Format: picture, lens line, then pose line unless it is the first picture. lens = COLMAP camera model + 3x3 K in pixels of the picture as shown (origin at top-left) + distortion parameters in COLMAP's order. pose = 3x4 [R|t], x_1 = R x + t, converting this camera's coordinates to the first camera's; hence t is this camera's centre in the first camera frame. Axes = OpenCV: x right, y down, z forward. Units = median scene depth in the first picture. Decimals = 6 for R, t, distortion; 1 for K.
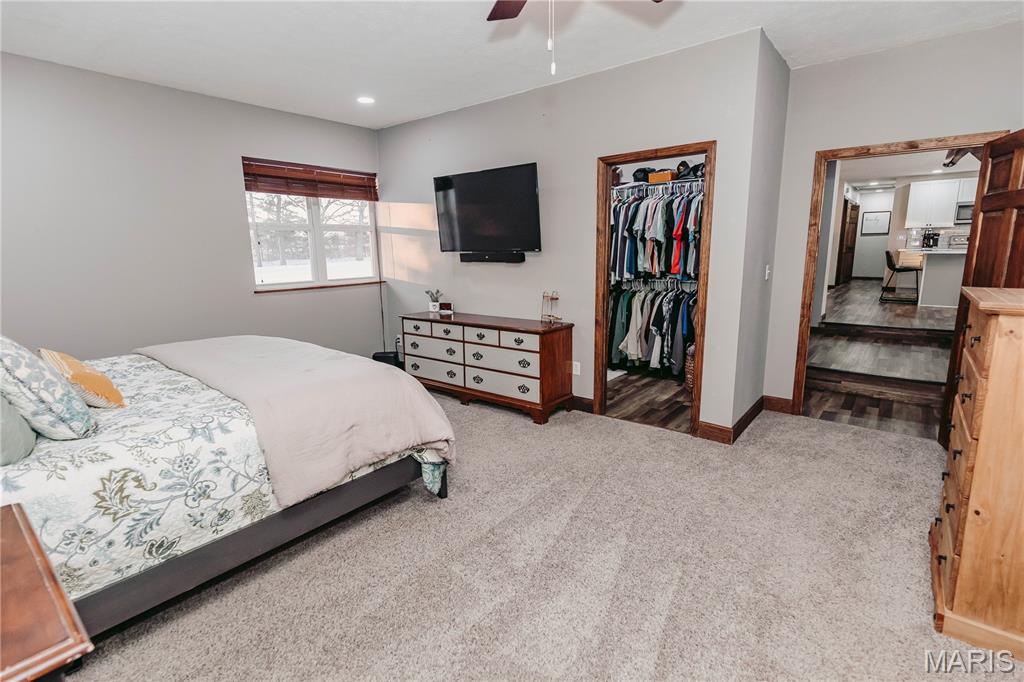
lens RADIAL K [[485.2, 0, 510.8], [0, 485.2, 336.2], [0, 0, 1]] dist [0.003269, 0.000295]
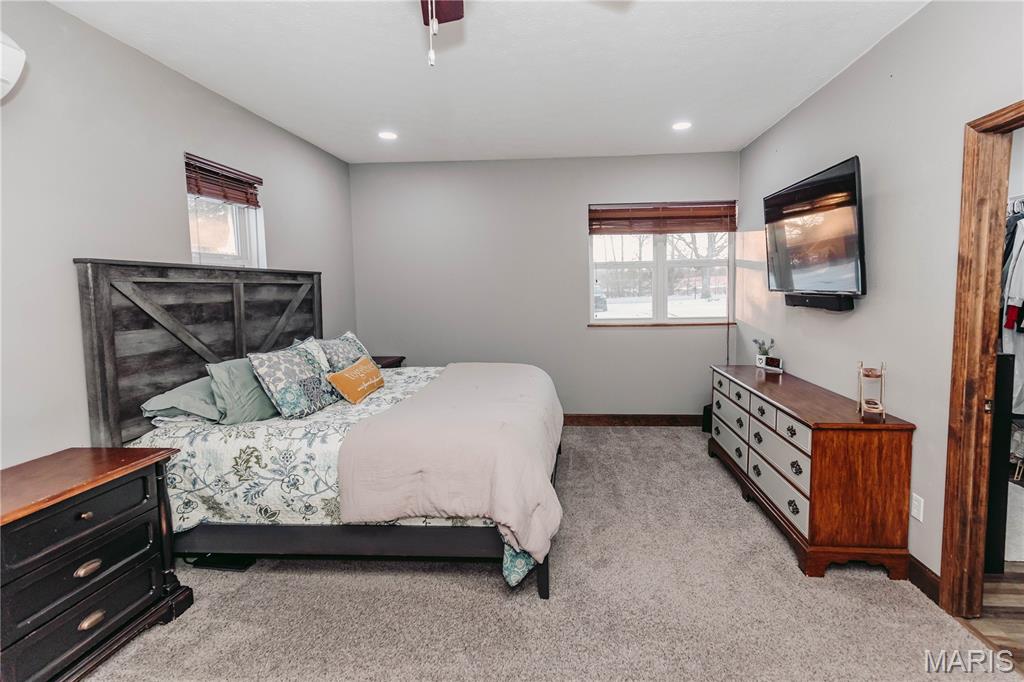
lens RADIAL K [[483.0, 0, 540.4], [0, 483.0, 329.4], [0, 0, 1]] dist [0.003596, 0.000418]
pose [[0.580868, 0.082058, -0.809851, 0.335330], [-0.140325, 0.990105, -0.000327, -0.077494], [0.801811, 0.113833, 0.586635, 0.326837]]
